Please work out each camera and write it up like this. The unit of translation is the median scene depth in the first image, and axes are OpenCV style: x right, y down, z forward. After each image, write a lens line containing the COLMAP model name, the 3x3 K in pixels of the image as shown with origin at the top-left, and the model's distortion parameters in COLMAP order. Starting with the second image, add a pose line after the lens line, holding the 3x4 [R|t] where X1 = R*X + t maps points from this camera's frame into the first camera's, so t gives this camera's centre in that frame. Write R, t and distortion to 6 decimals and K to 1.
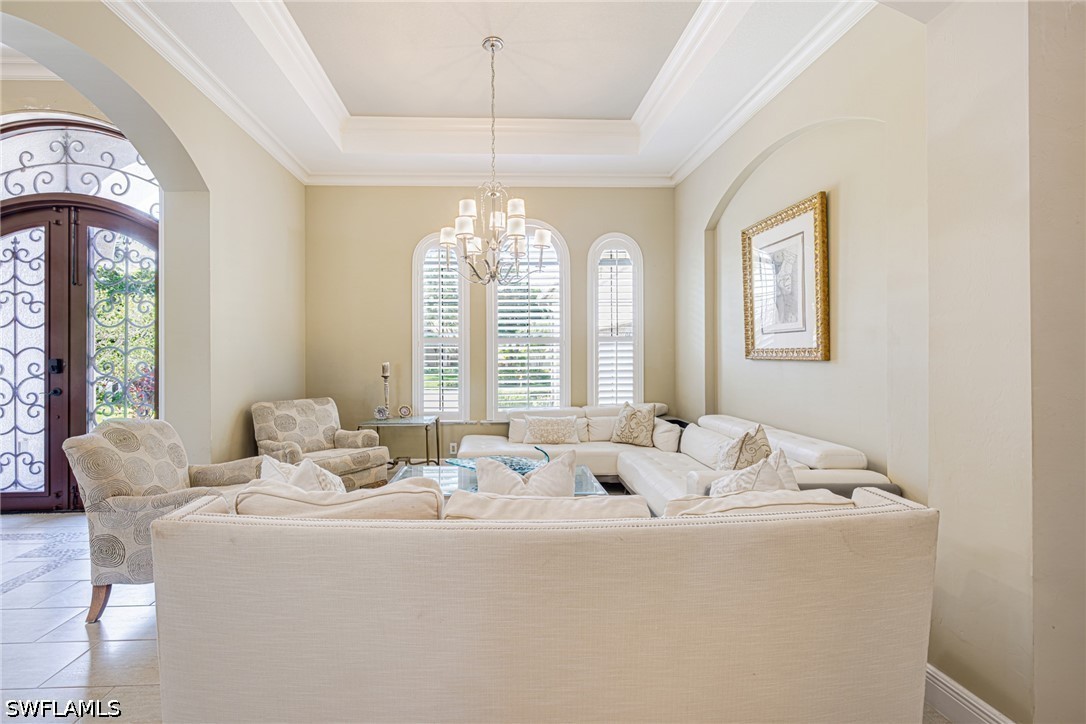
lens RADIAL K [[461.6, 0, 543.7], [0, 461.6, 359.7], [0, 0, 1]] dist [-0.001313, 0.001237]
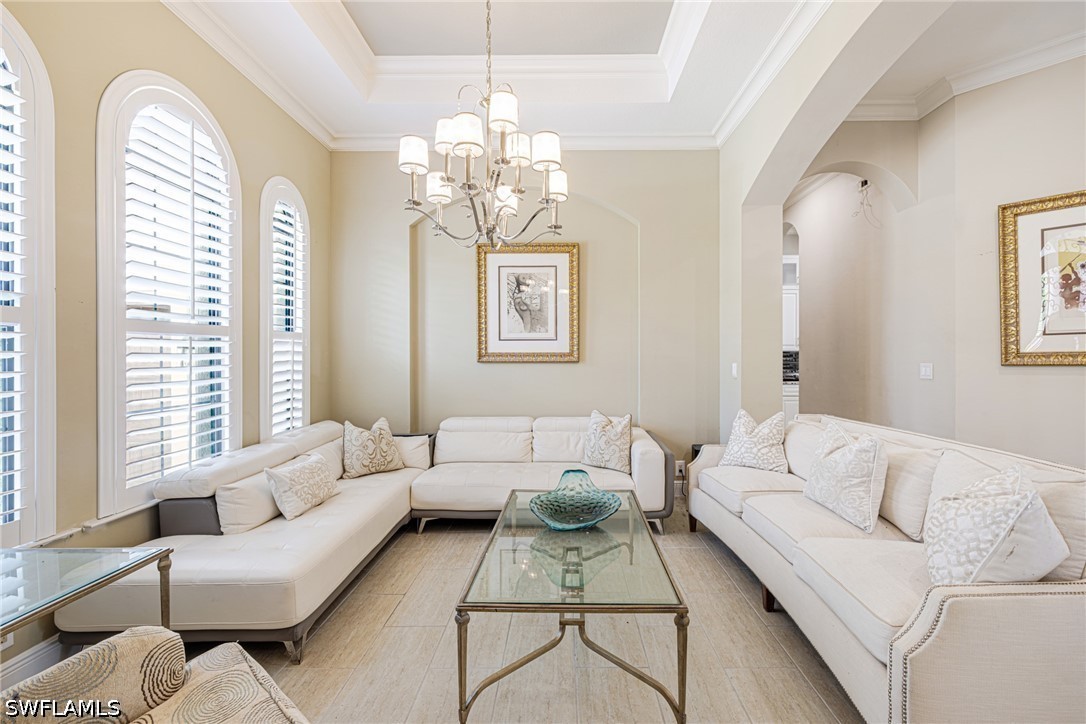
lens RADIAL K [[461.6, 0, 544.0], [0, 461.6, 357.3], [0, 0, 1]] dist [-0.001313, 0.001237]
pose [[0.131211, 0.005197, 0.991341, -0.626612], [0.010410, 0.999924, -0.006620, -0.004208], [-0.991300, 0.011189, 0.131147, 0.708831]]
